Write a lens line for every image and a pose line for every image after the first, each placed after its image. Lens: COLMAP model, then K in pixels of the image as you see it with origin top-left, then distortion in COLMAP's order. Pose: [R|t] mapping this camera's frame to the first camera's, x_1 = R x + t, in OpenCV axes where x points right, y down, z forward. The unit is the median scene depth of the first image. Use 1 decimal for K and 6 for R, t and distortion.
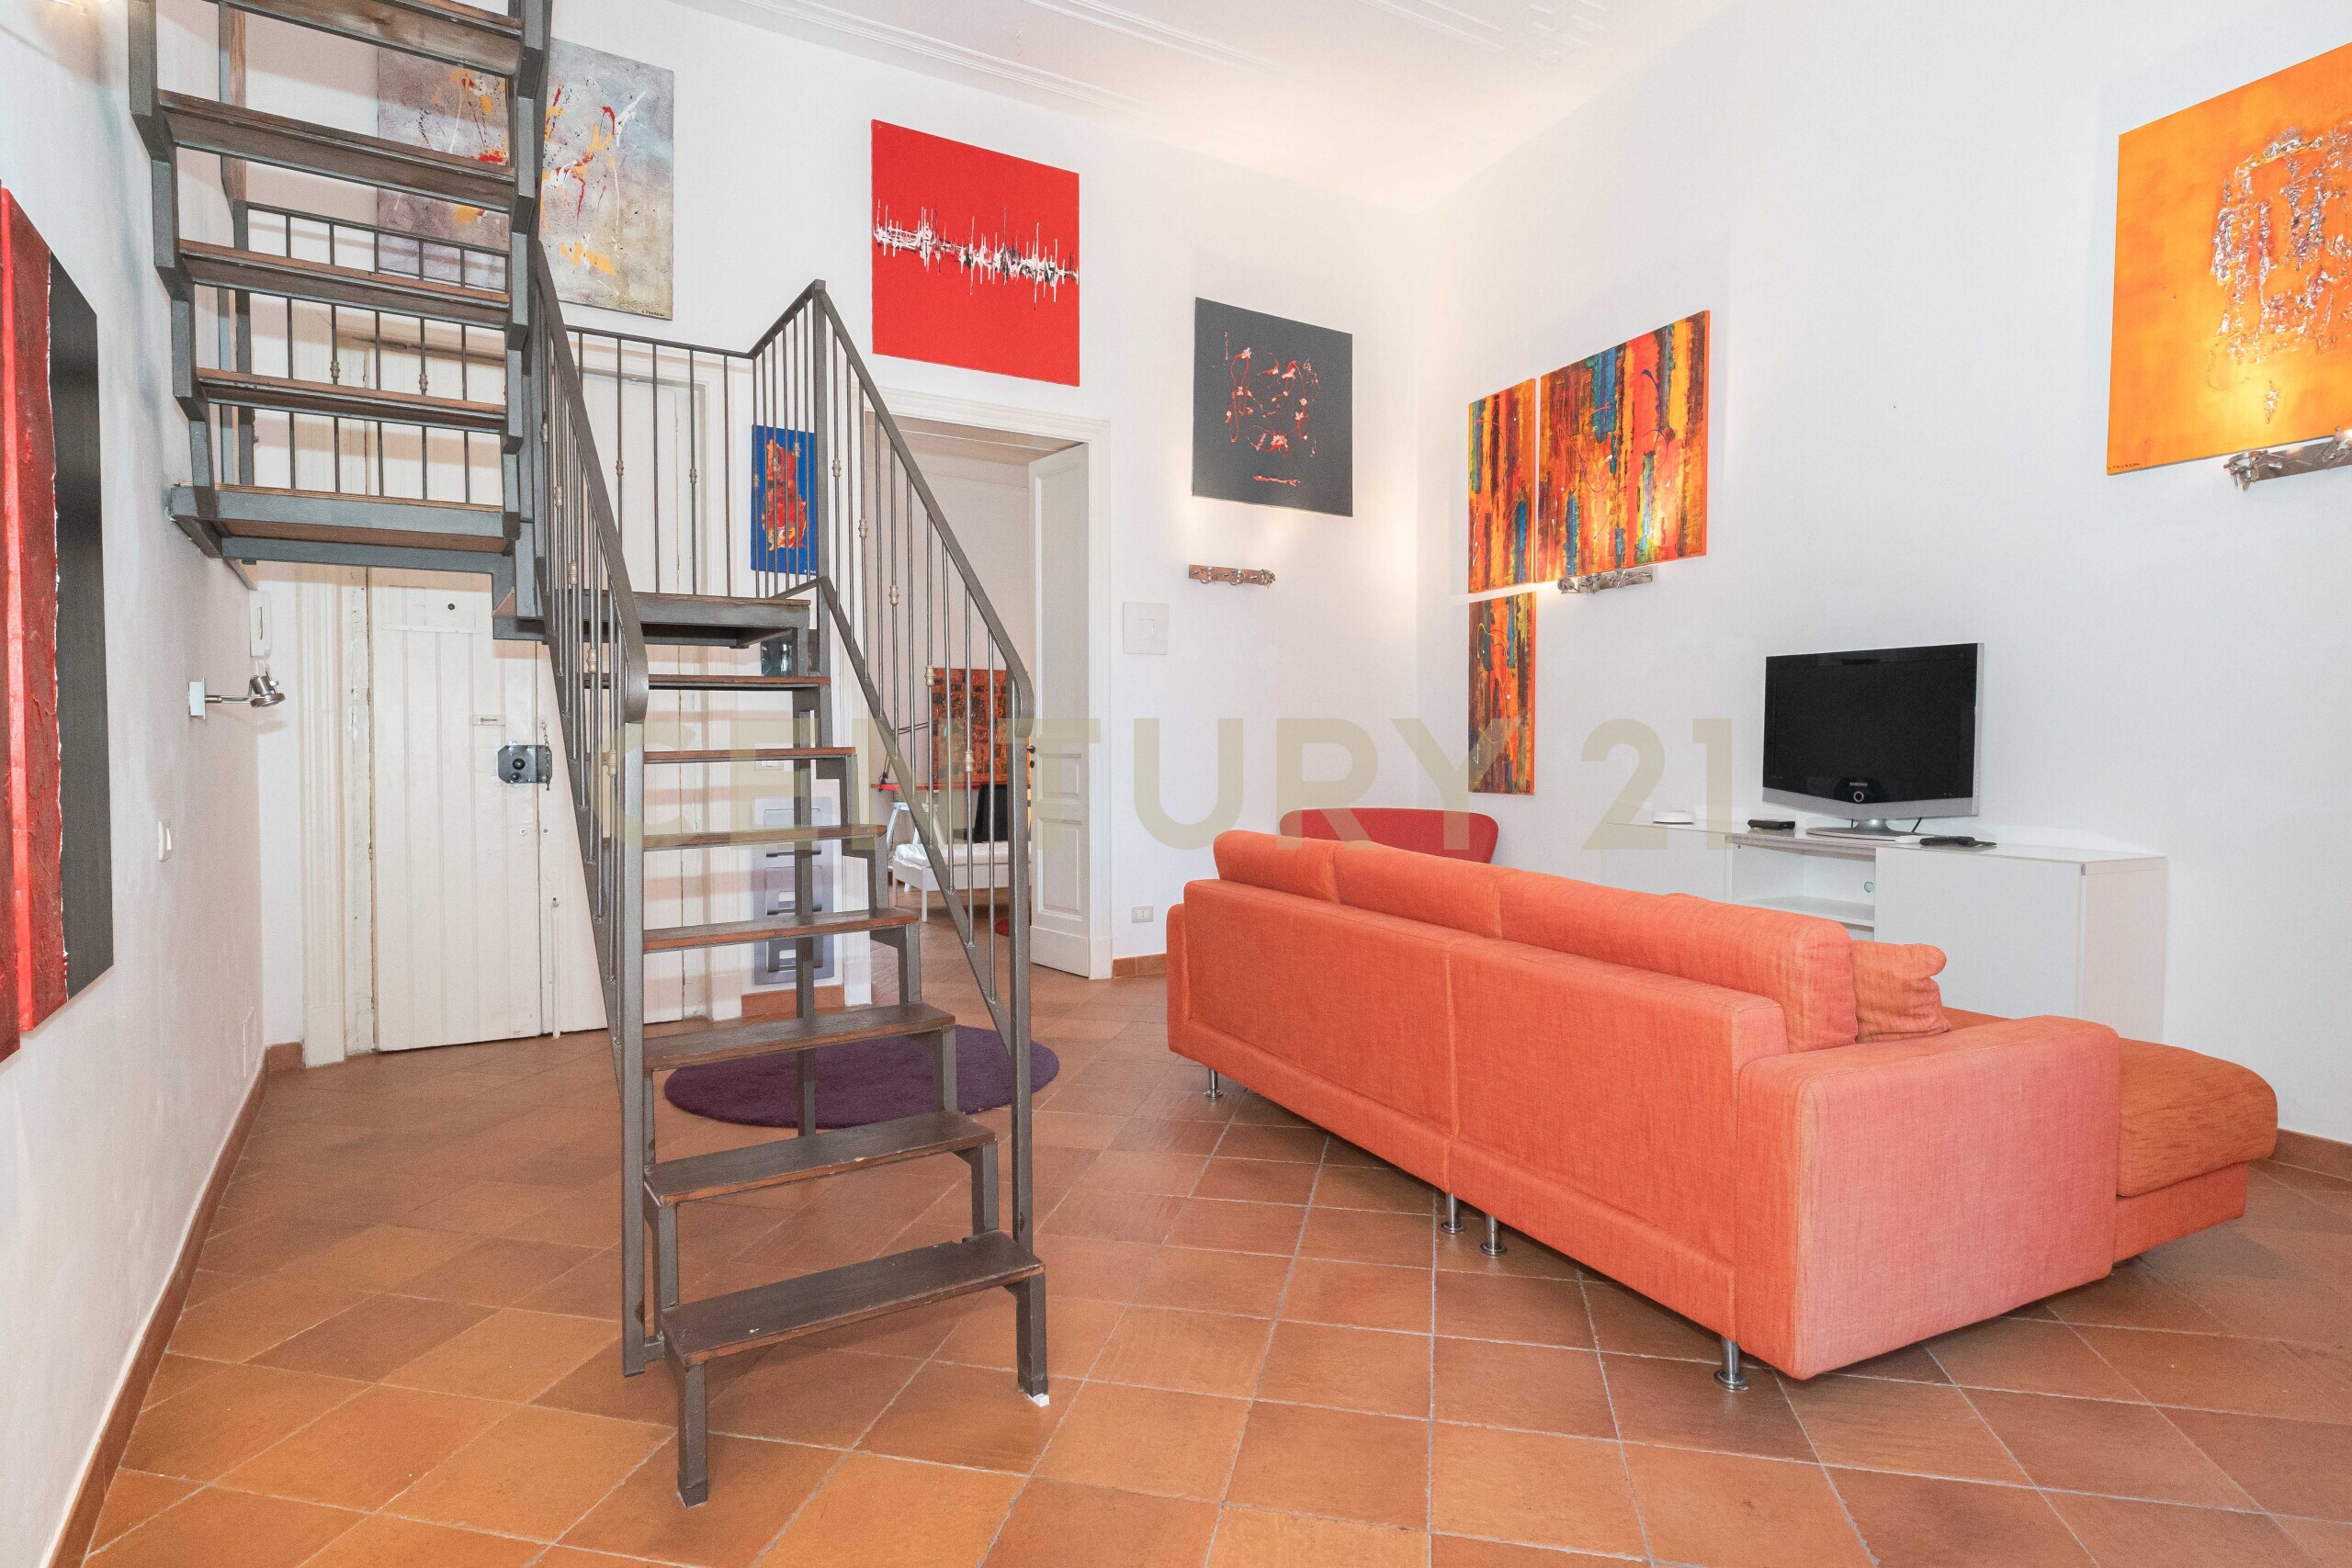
lens RADIAL K [[1198.7, 0, 1163.6], [0, 1198.7, 777.4], [0, 0, 1]] dist [-0.002541, -0.001258]
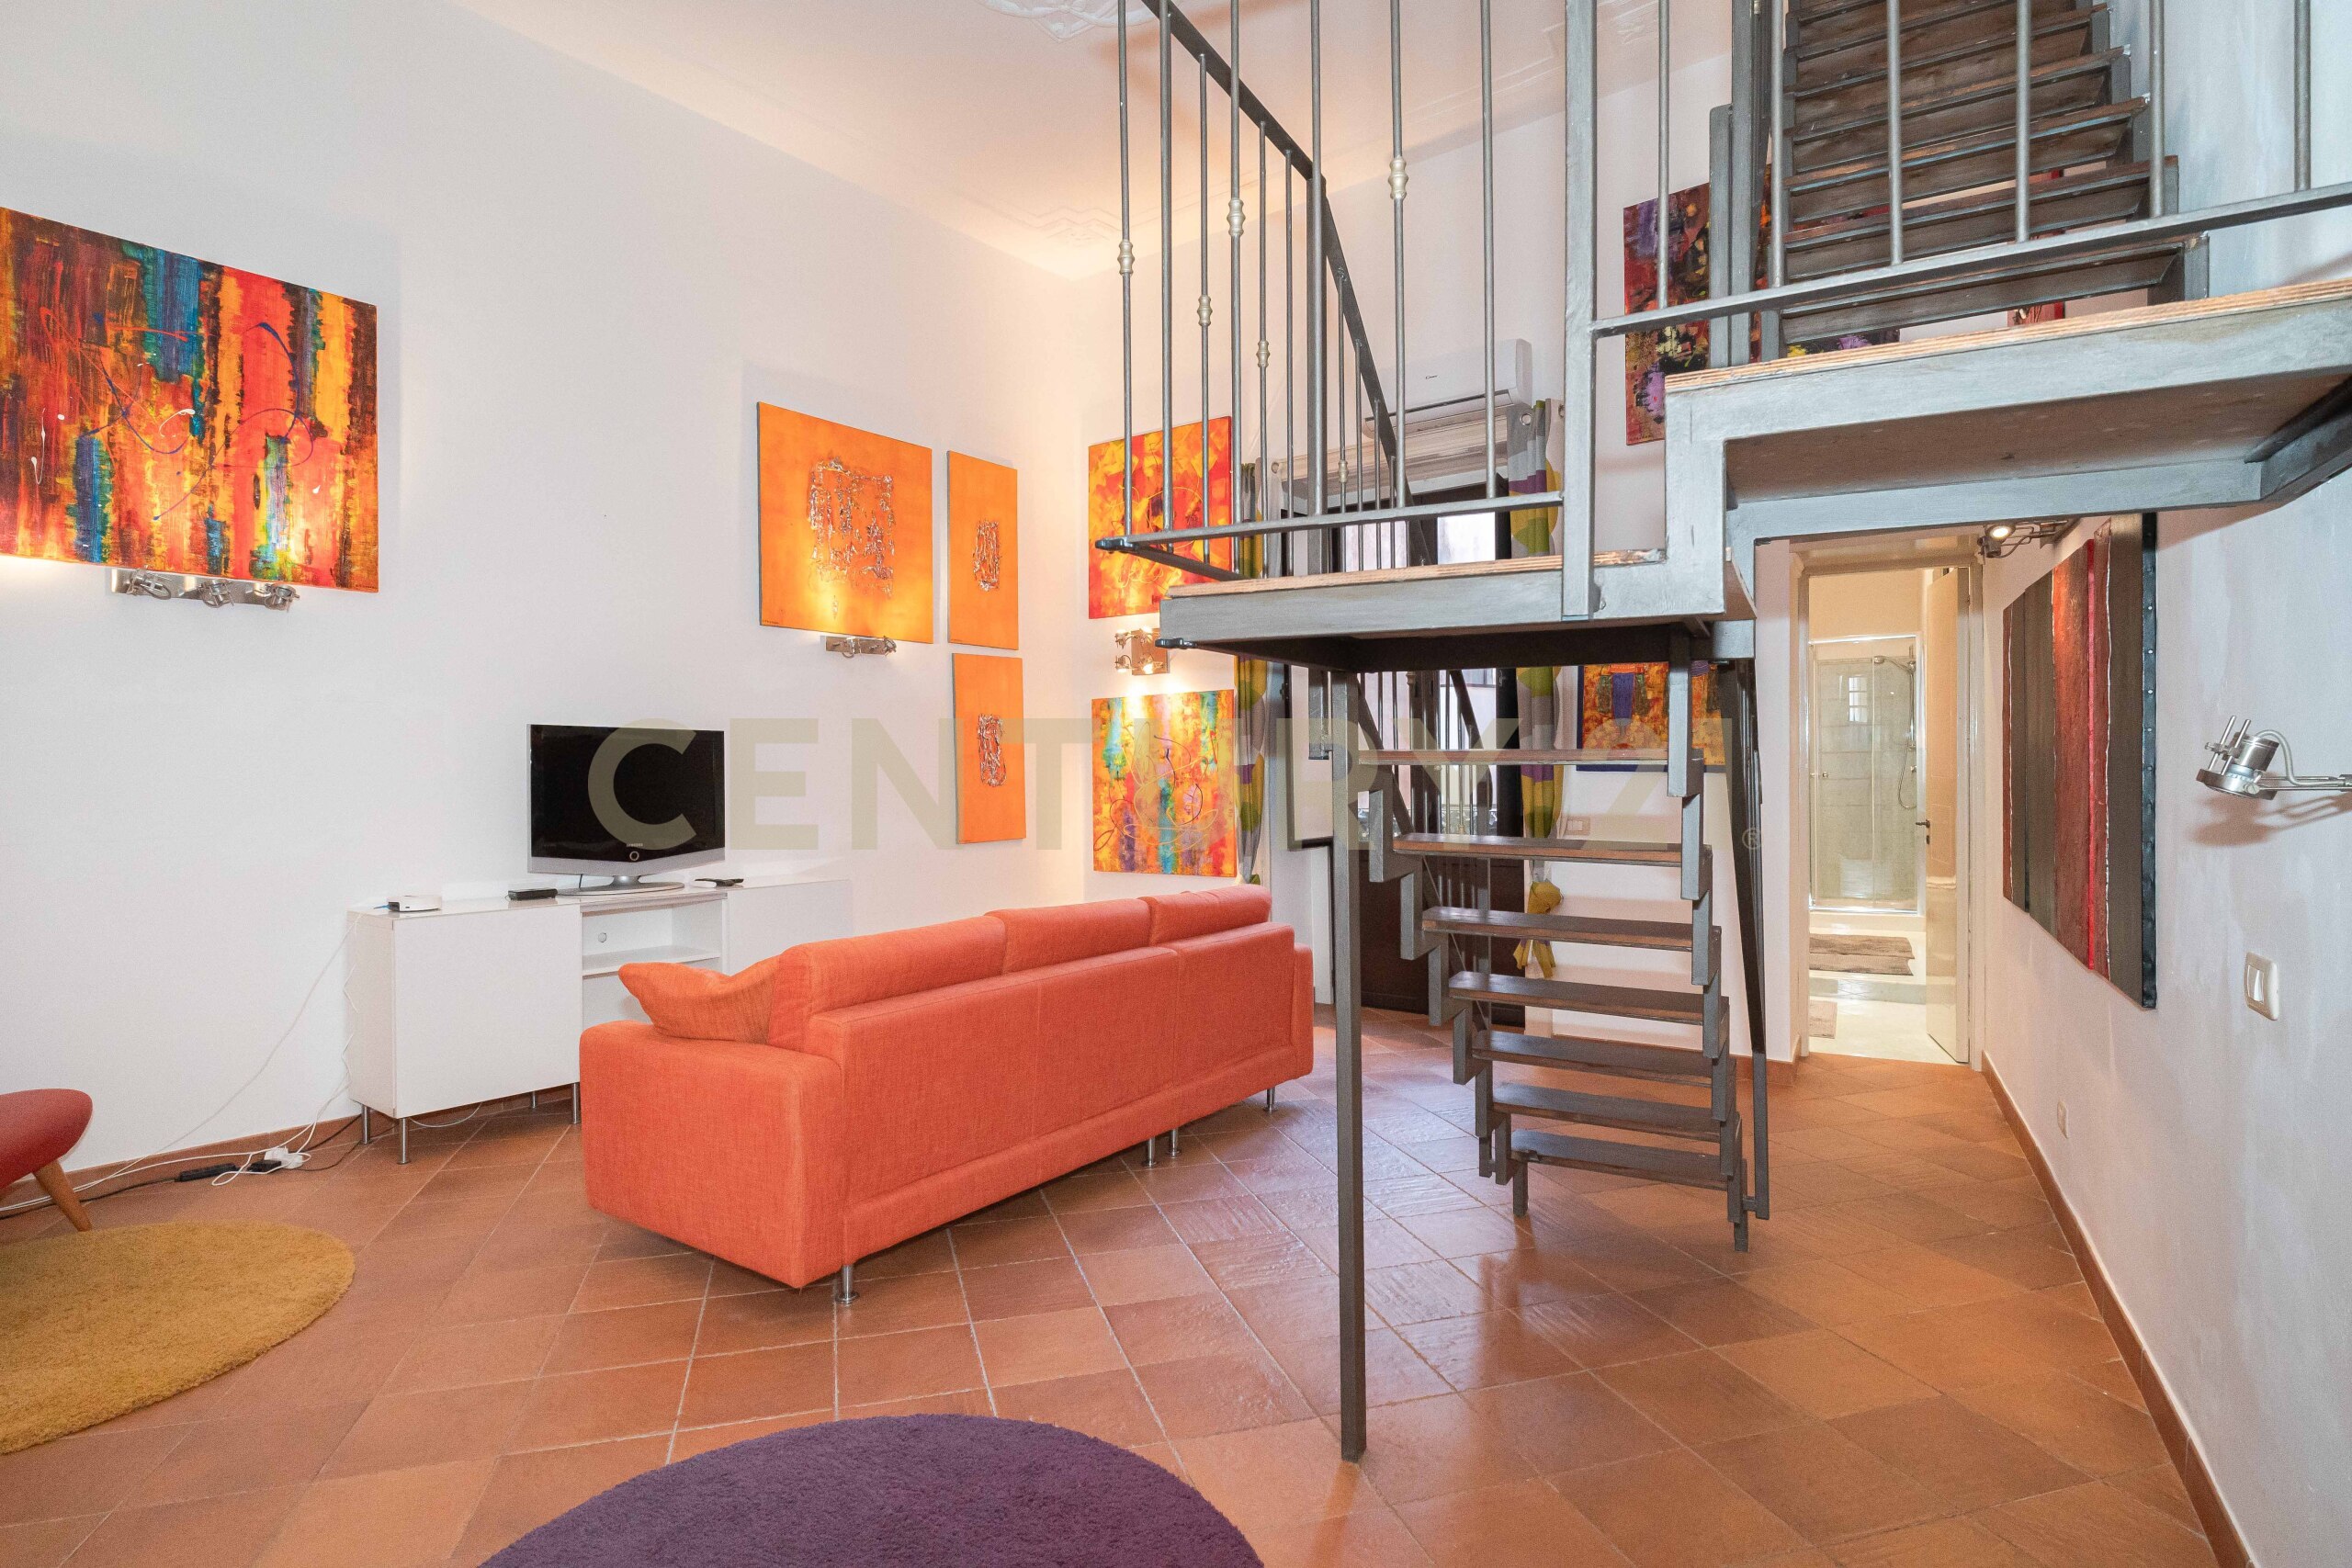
lens RADIAL K [[1198.7, 0, 1162.1], [0, 1198.7, 781.1], [0, 0, 1]] dist [-0.002541, -0.001258]
pose [[-0.463511, -0.000425, 0.886091, -0.544984], [0.035860, 0.999172, 0.019238, -0.048479], [-0.885365, 0.040692, -0.463112, 0.890303]]
